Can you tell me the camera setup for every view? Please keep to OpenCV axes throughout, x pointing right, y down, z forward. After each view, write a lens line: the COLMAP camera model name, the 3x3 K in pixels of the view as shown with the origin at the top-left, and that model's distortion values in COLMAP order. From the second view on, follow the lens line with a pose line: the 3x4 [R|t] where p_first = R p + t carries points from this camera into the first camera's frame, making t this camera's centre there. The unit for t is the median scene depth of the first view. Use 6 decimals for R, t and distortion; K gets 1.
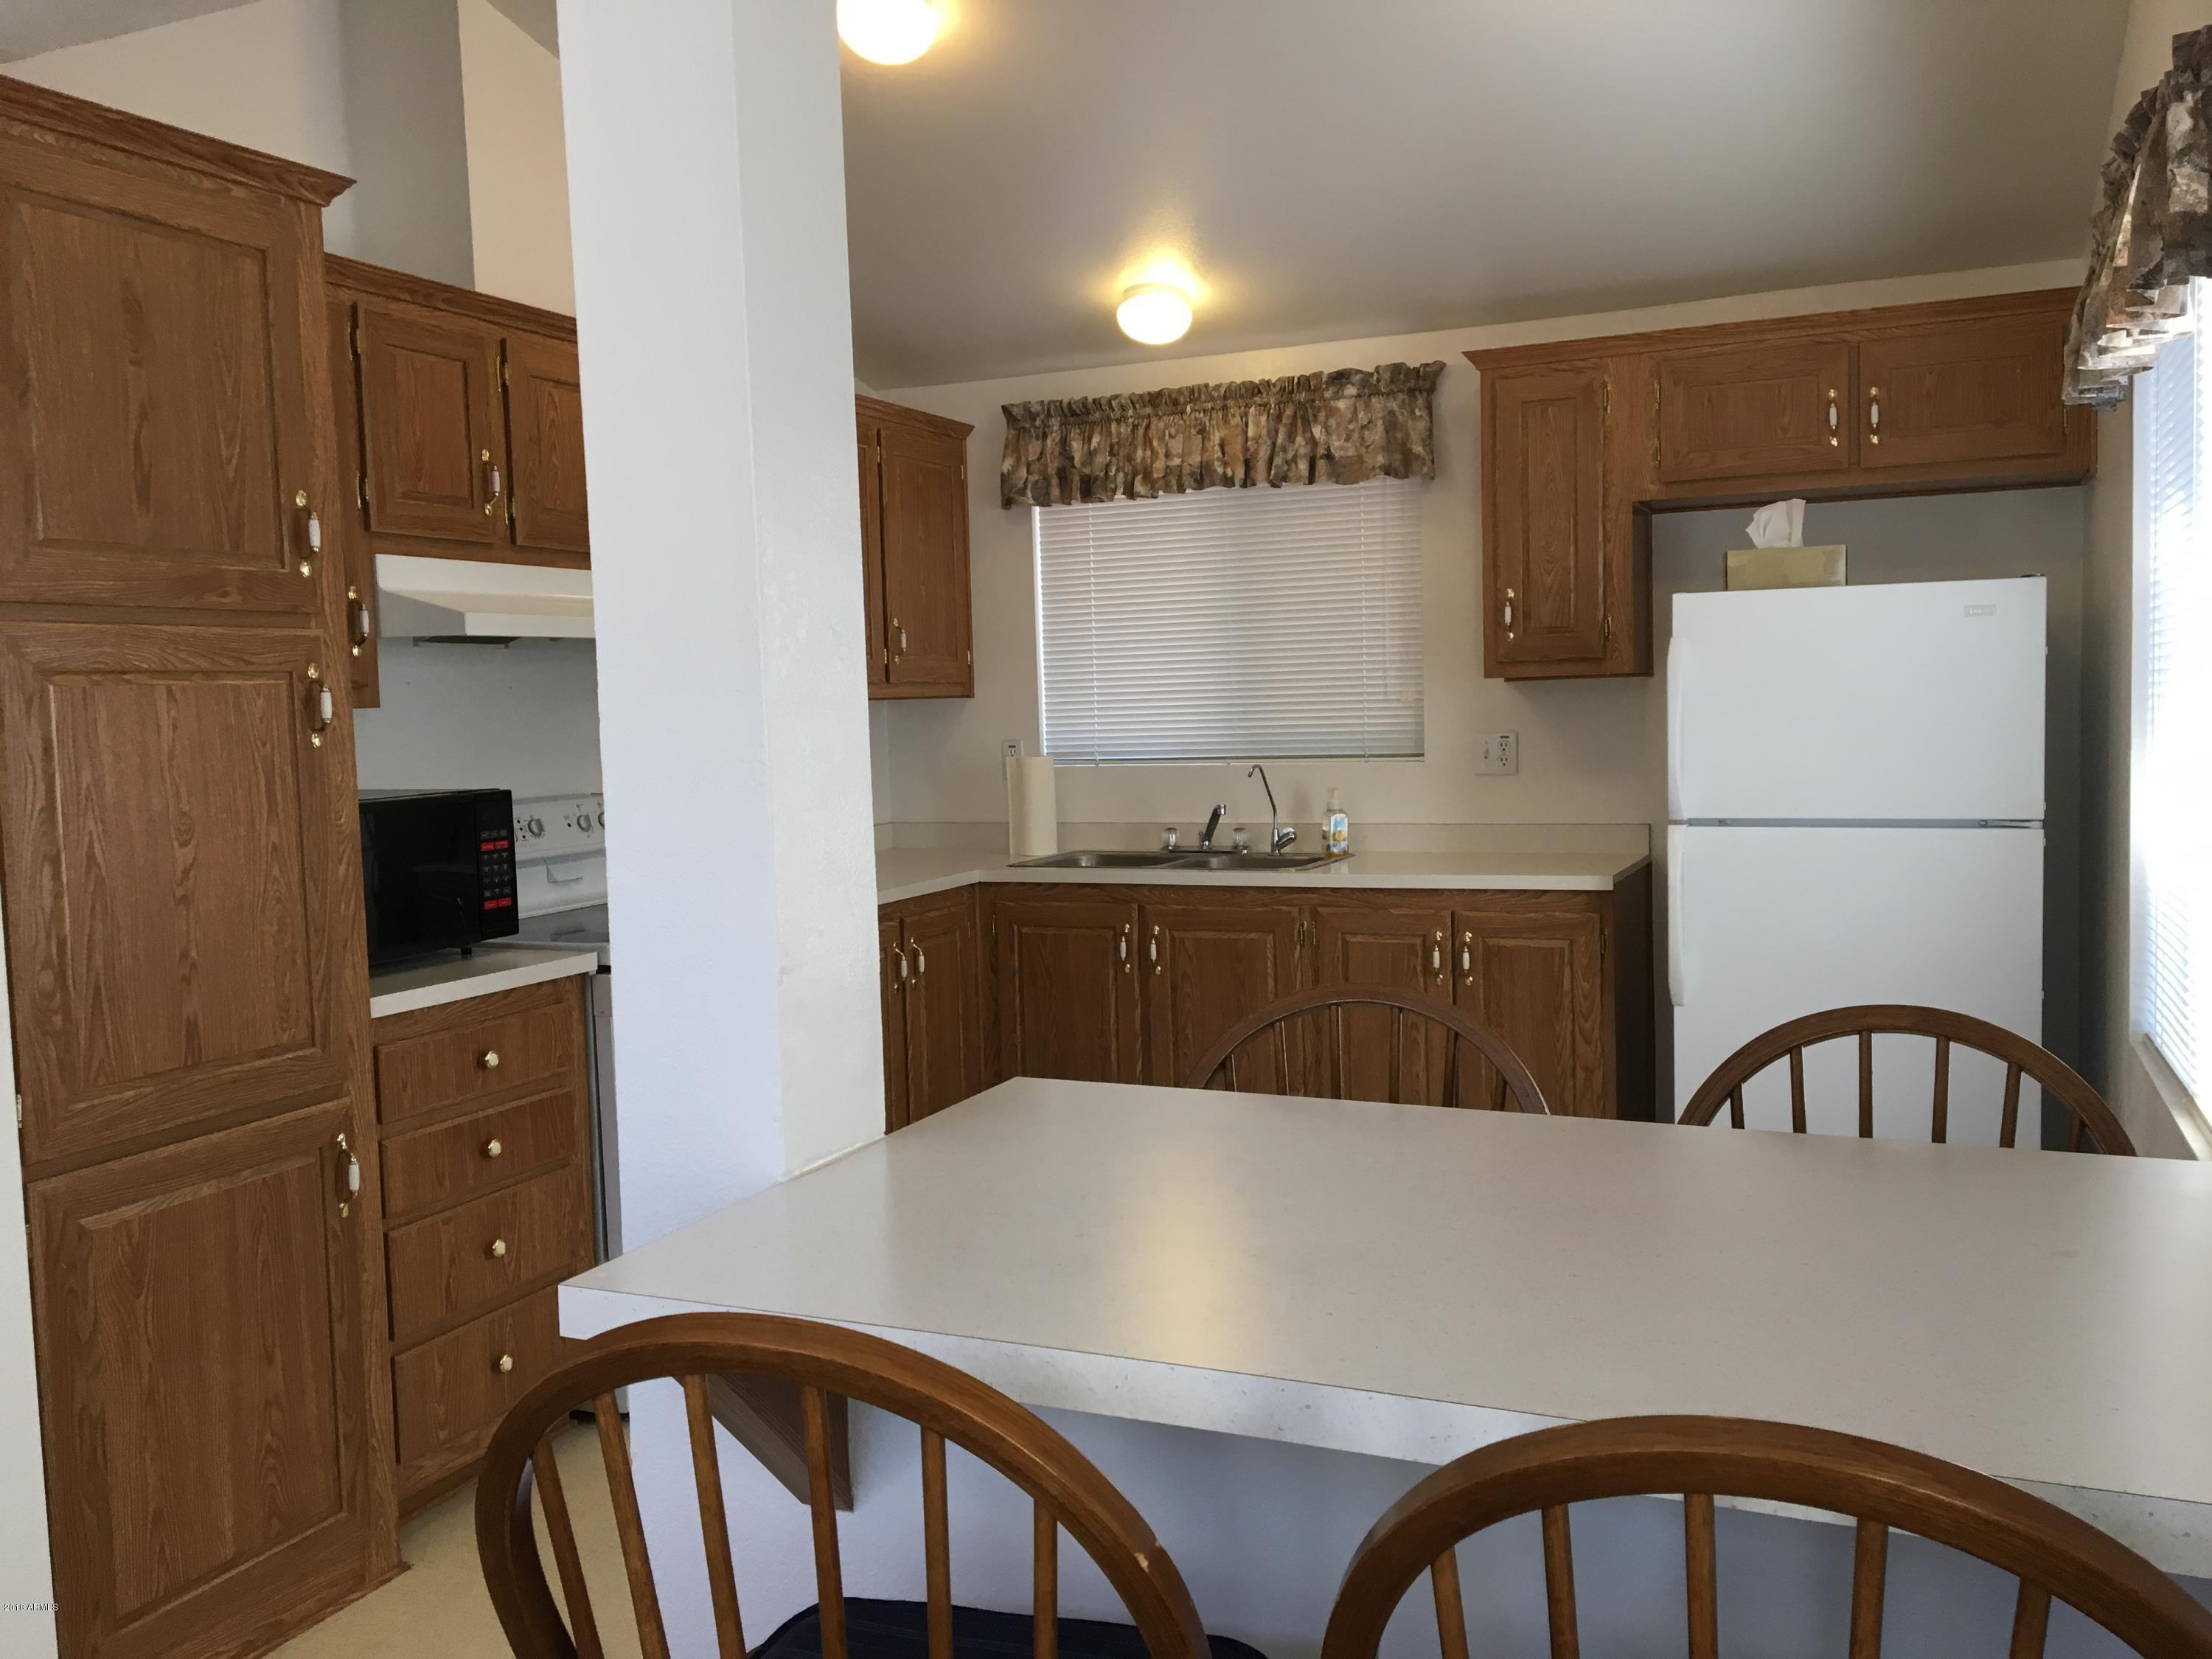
lens RADIAL K [[1846.9, 0, 1096.2], [0, 1846.9, 834.2], [0, 0, 1]] dist [0.087637, -0.147651]
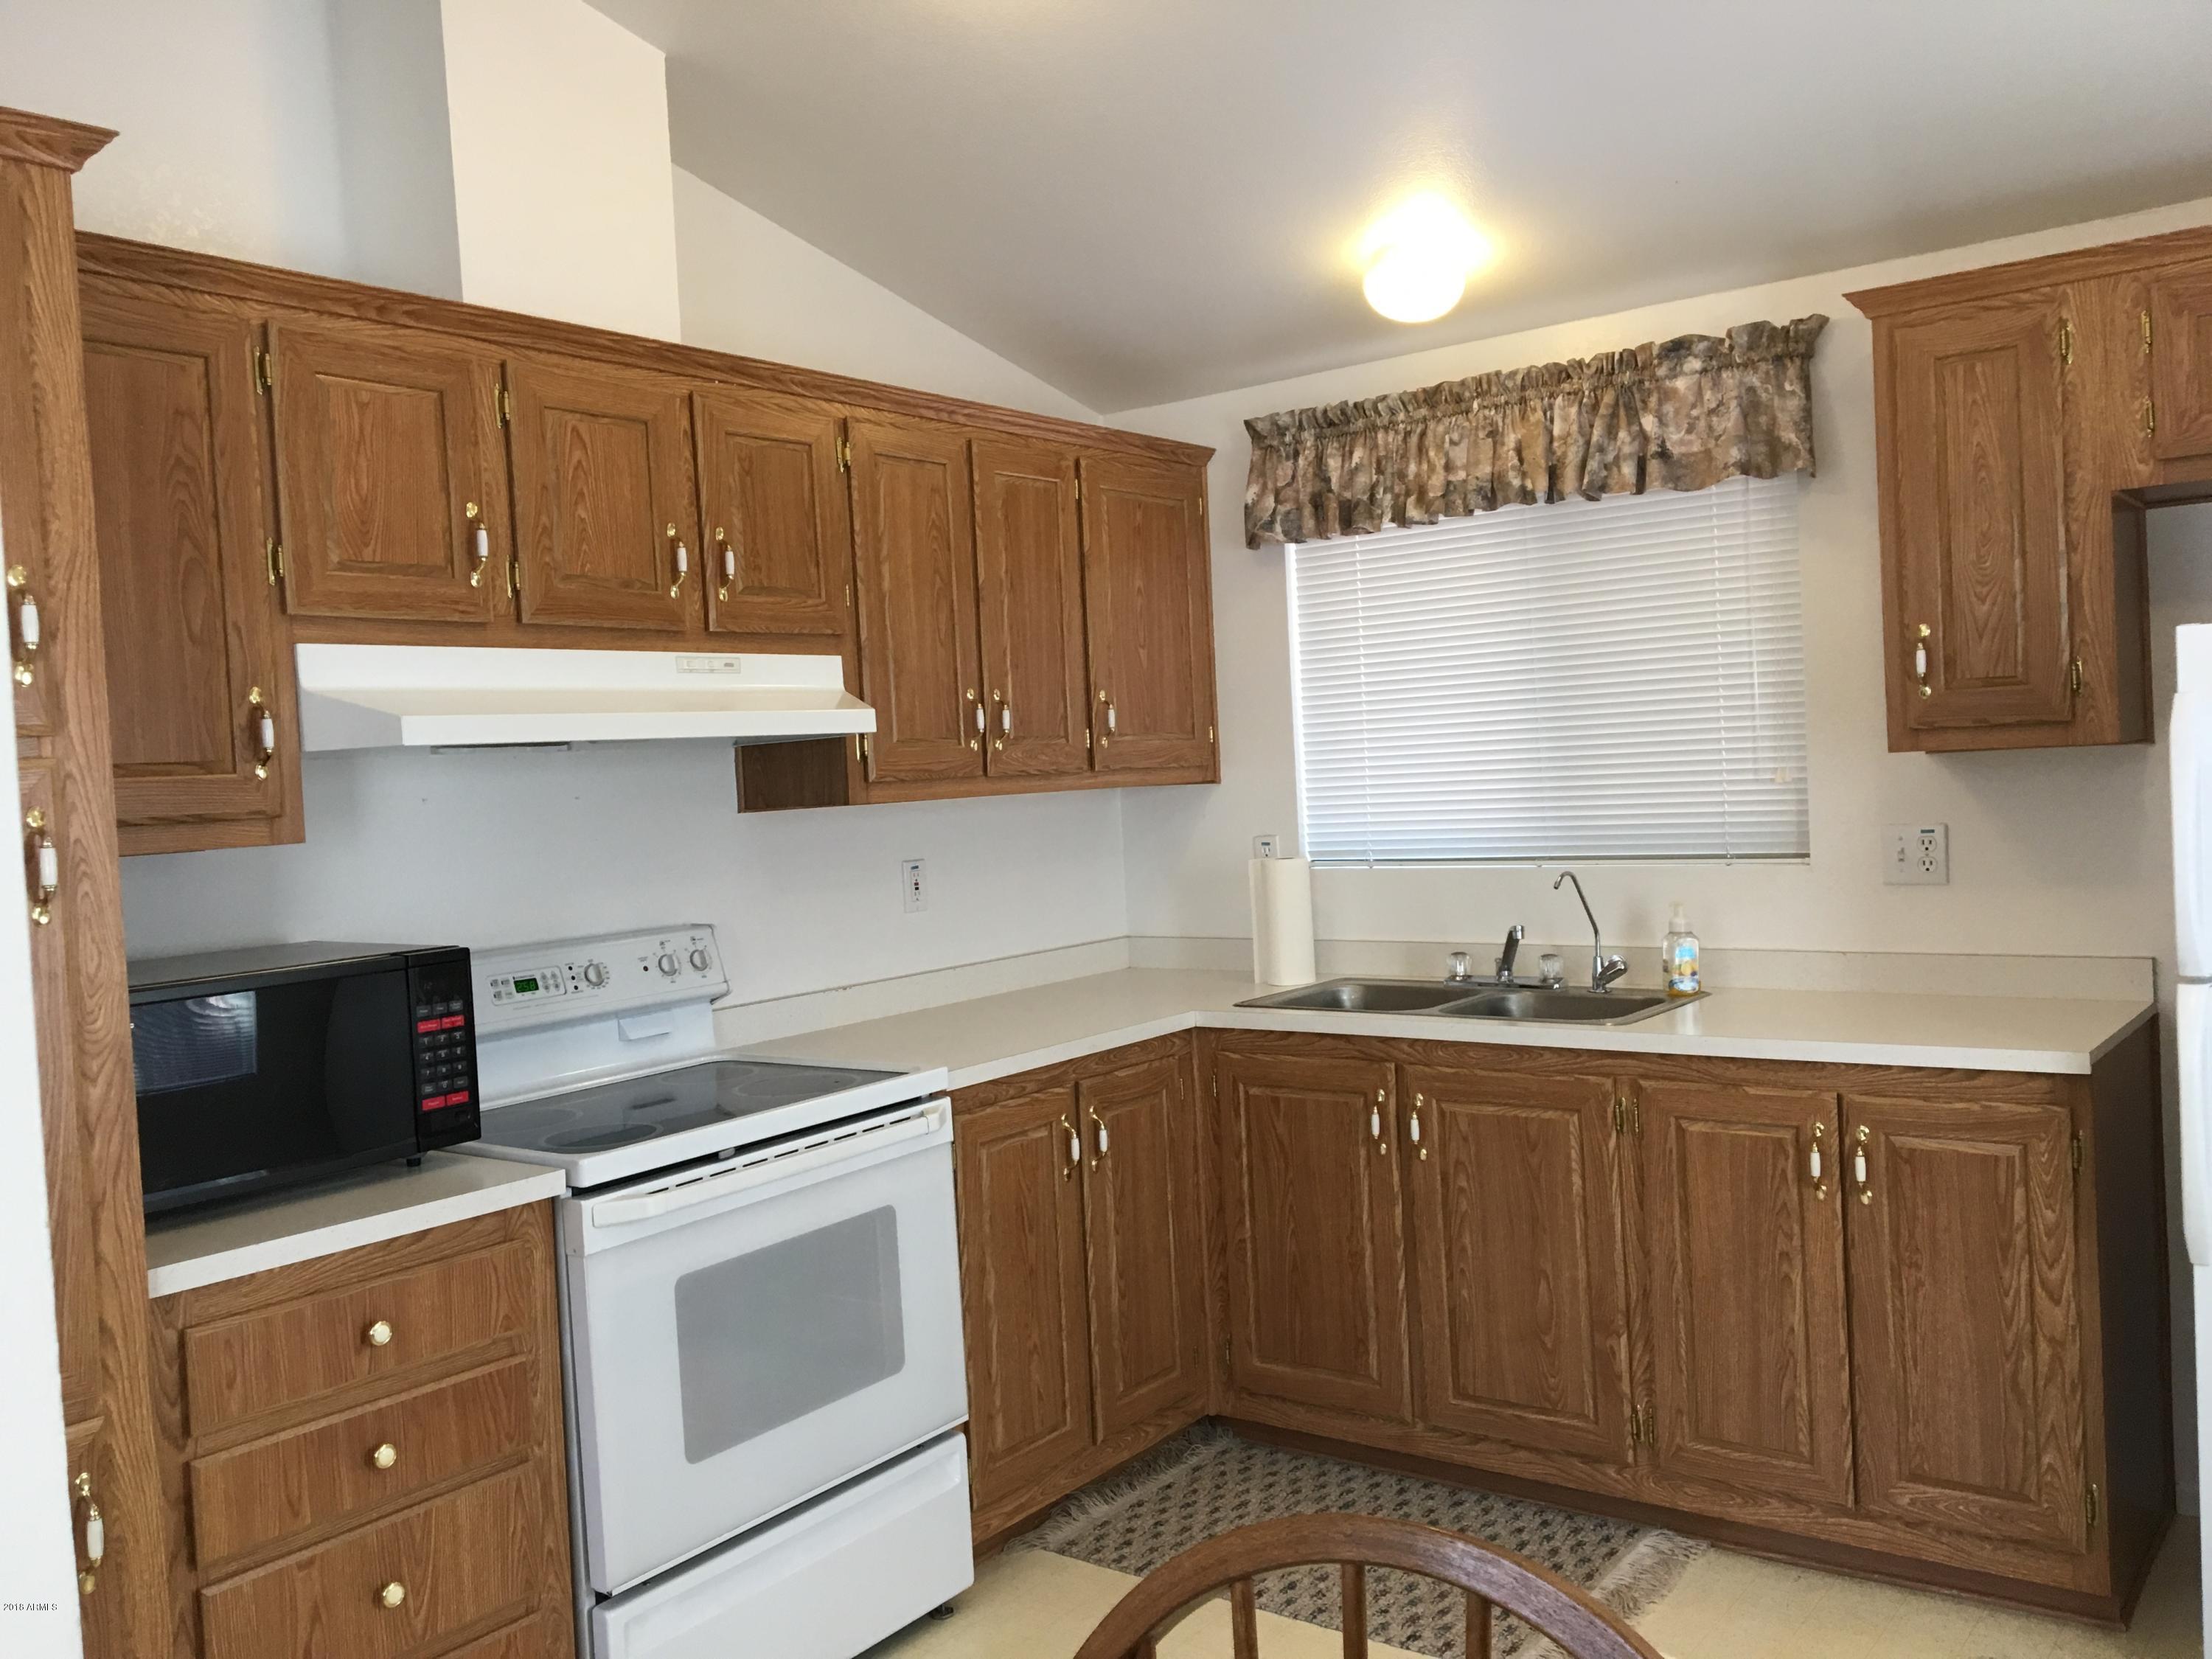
lens RADIAL K [[1846.9, 0, 1096.2], [0, 1846.9, 834.2], [0, 0, 1]] dist [0.087637, -0.147651]
pose [[0.972394, -0.013098, -0.232978, 0.078621], [0.006801, 0.999590, -0.027814, -0.033993], [0.233247, 0.025462, 0.972084, 0.234071]]
